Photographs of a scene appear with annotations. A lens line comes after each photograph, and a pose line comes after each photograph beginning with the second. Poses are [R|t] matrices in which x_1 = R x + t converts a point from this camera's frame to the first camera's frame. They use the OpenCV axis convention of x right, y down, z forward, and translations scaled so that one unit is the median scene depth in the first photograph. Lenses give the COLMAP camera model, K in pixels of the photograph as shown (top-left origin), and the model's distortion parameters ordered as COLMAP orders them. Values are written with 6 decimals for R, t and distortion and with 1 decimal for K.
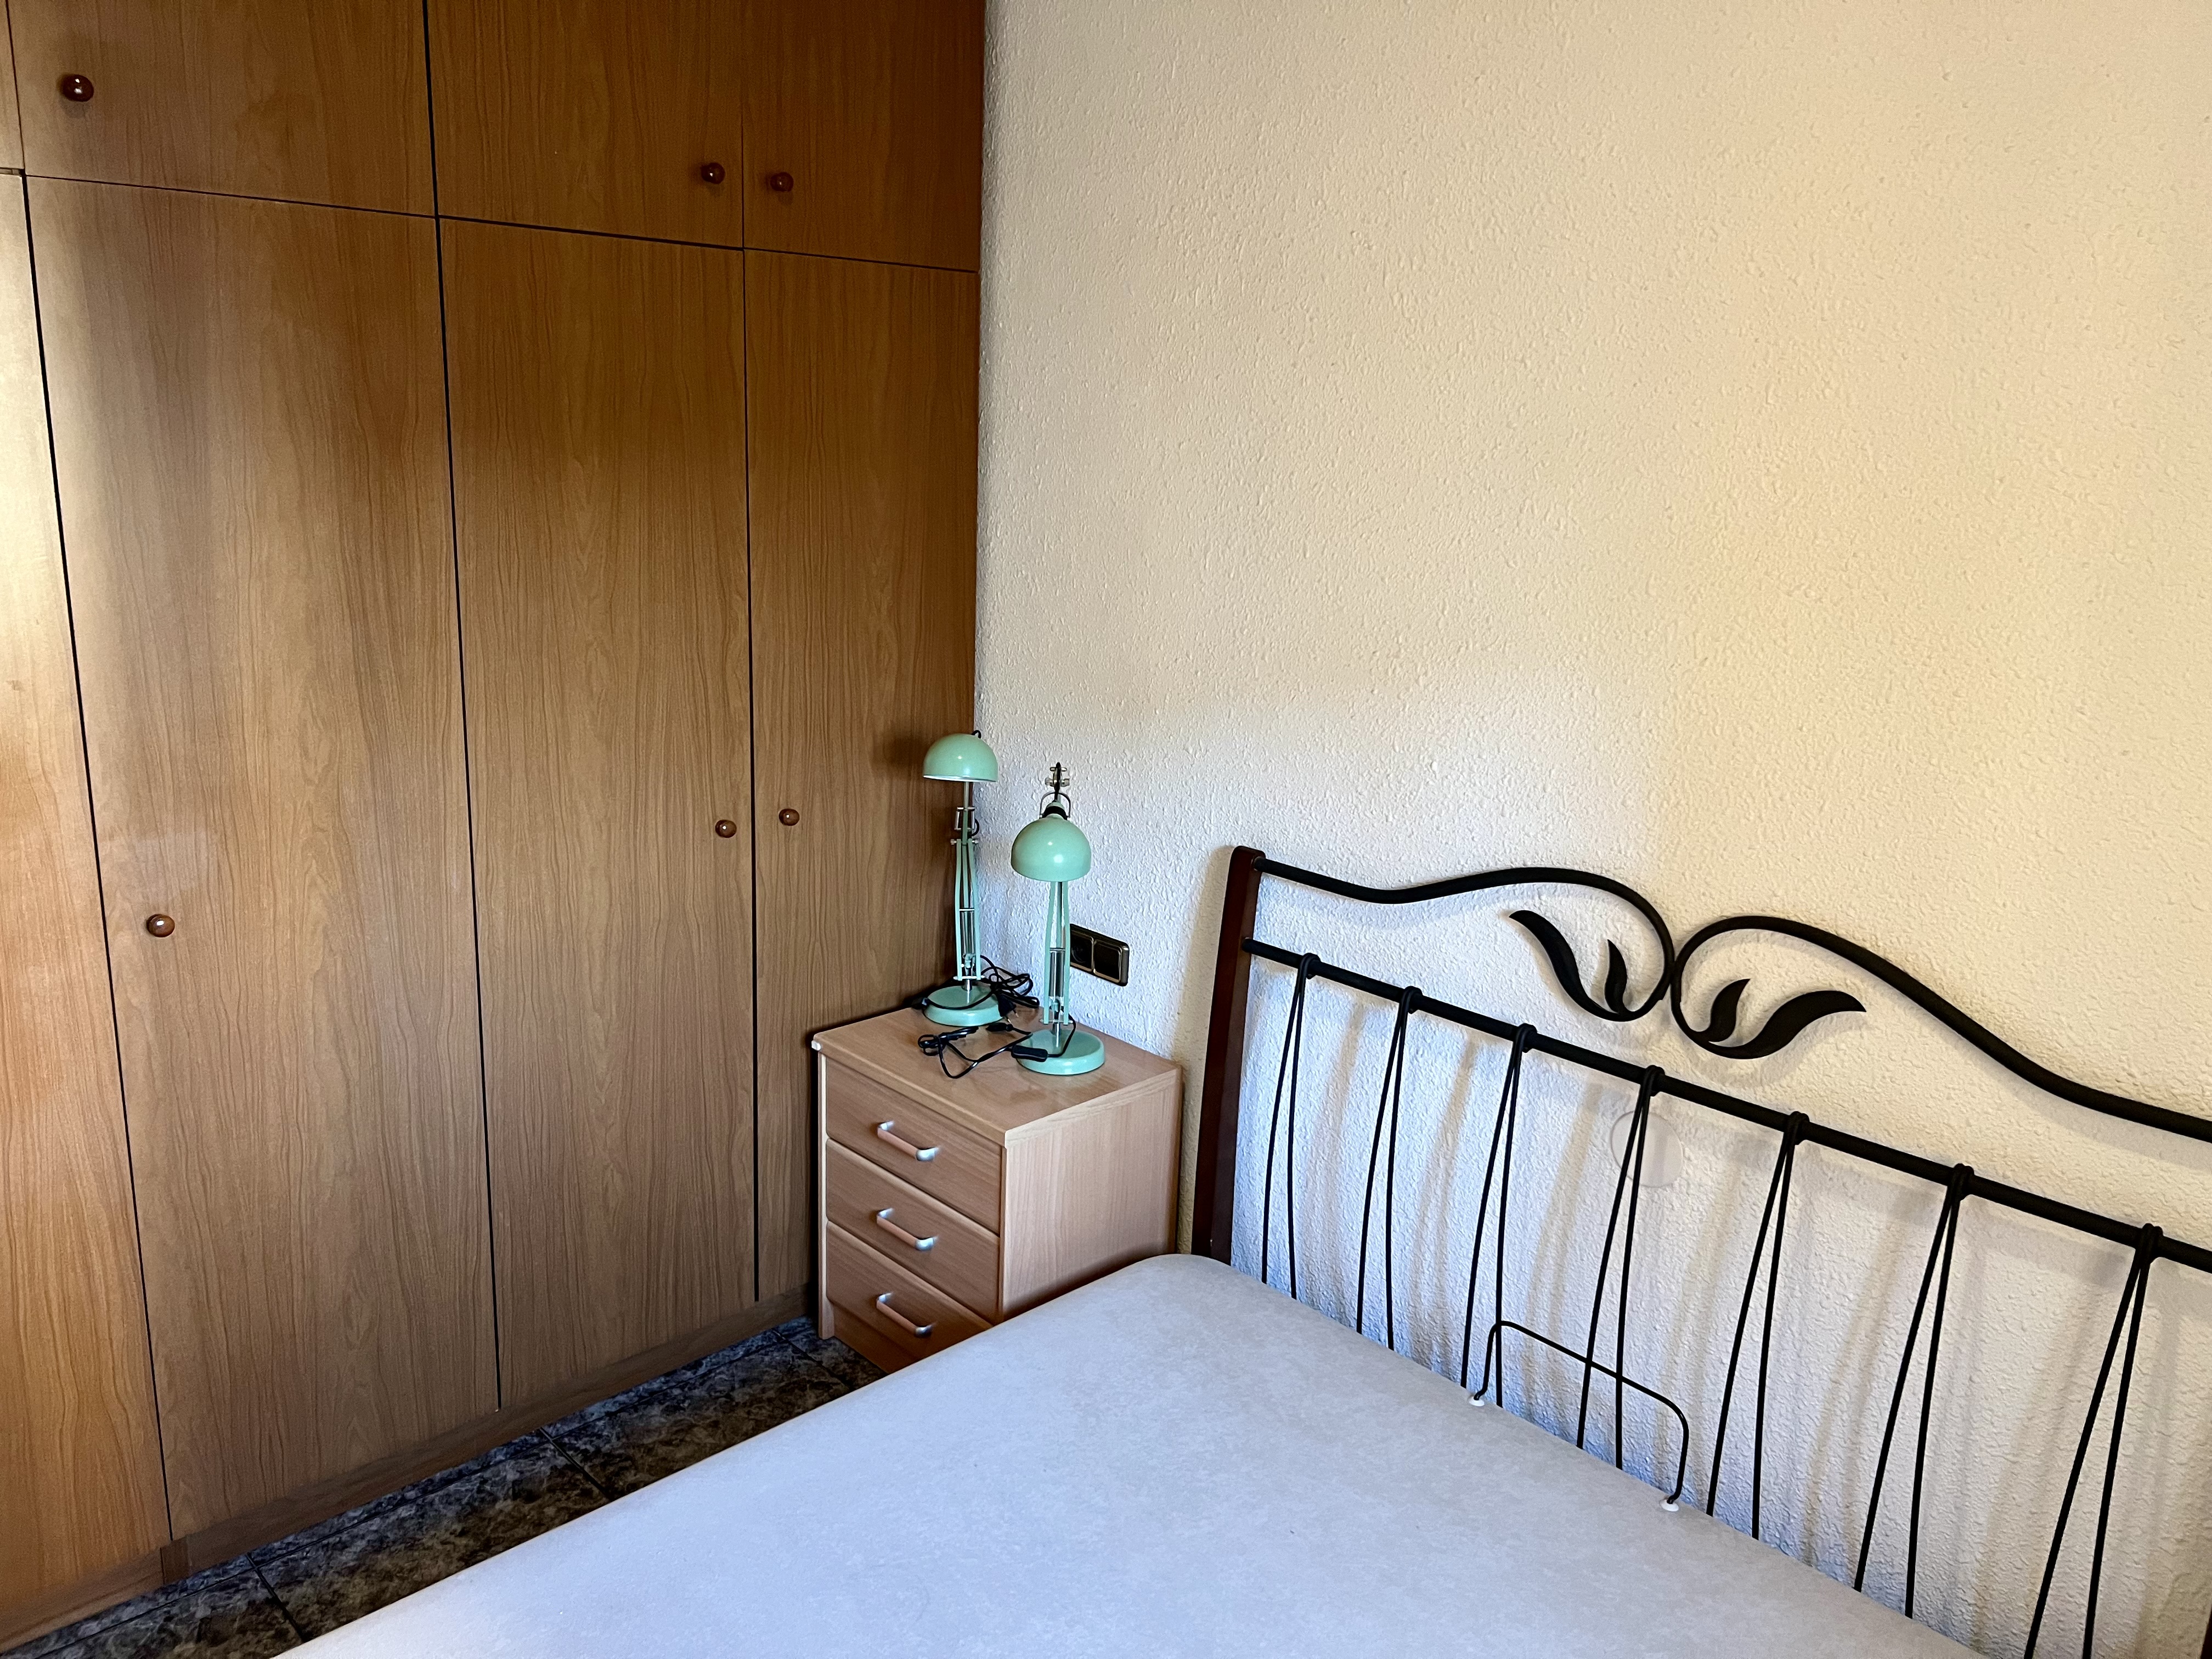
lens RADIAL K [[1681.9, 0, 1103.3], [0, 1681.9, 843.4], [0, 0, 1]] dist [0.048825, -0.050466]
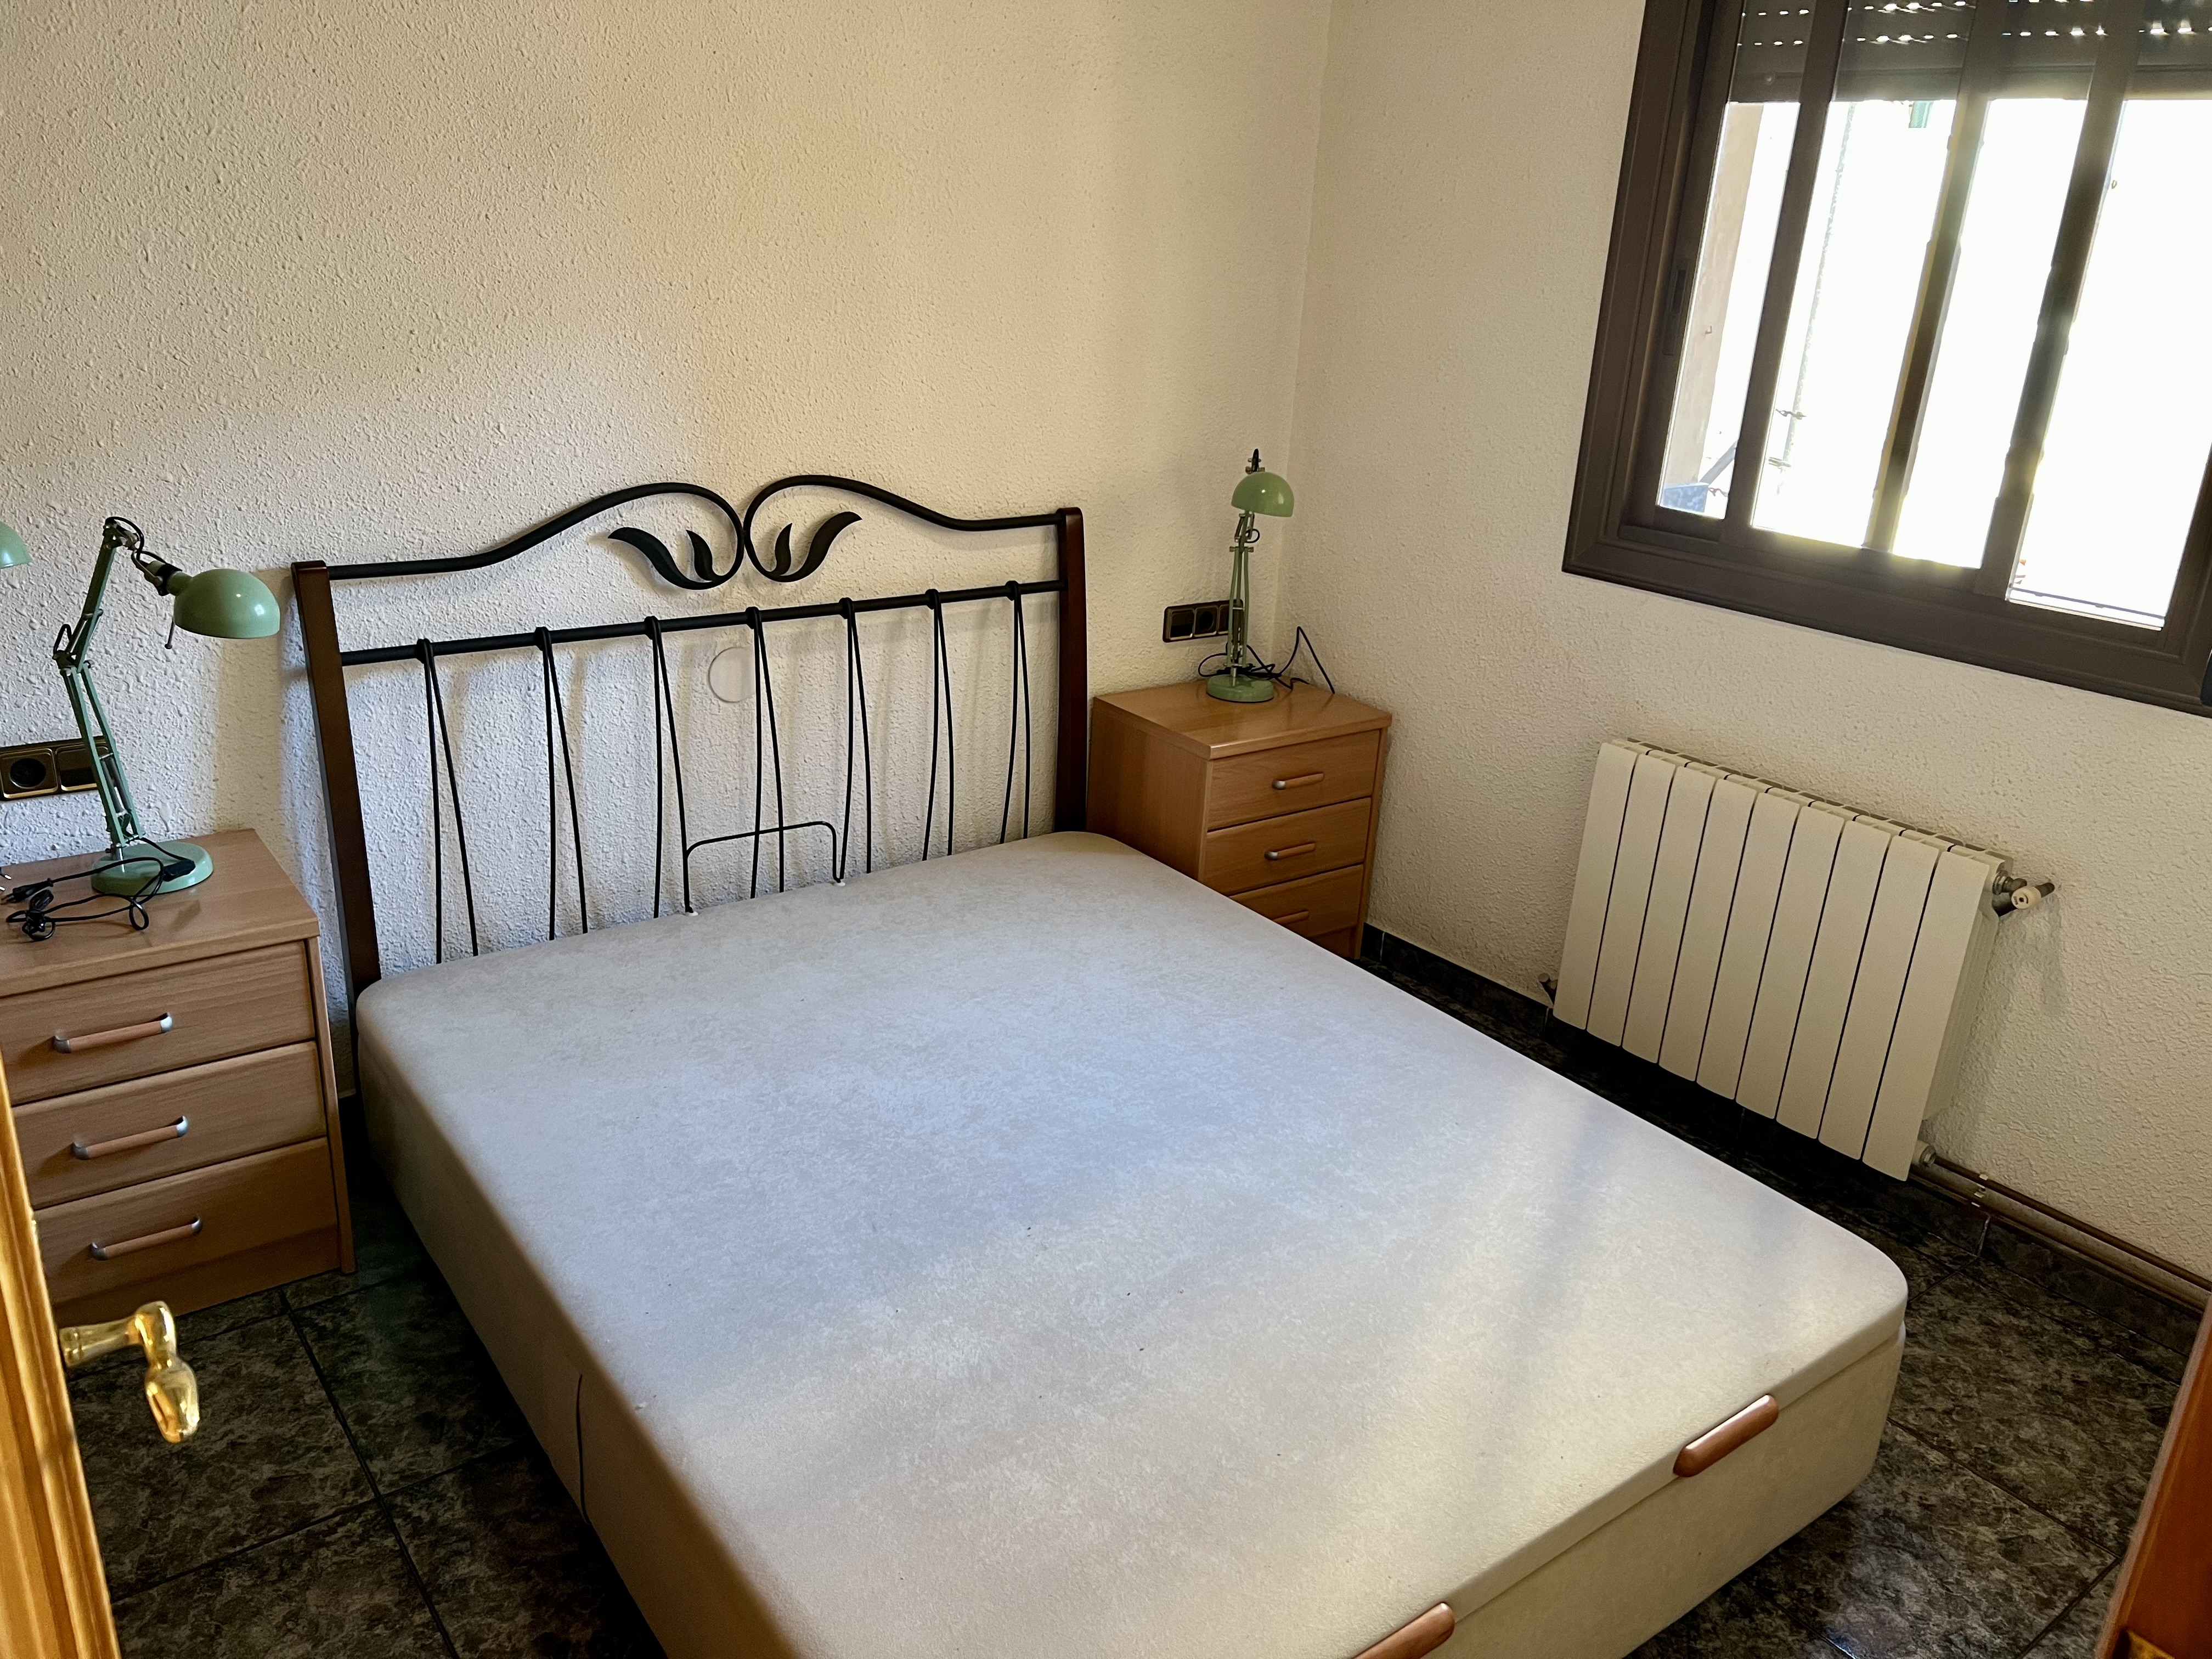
lens RADIAL K [[1681.9, 0, 1107.5], [0, 1681.9, 820.7], [0, 0, 1]] dist [0.048825, -0.050466]
pose [[0.119225, -0.373817, 0.919808, -0.943208], [0.196692, 0.916947, 0.347160, -0.125868], [-0.973189, 0.139529, 0.182850, 0.471240]]
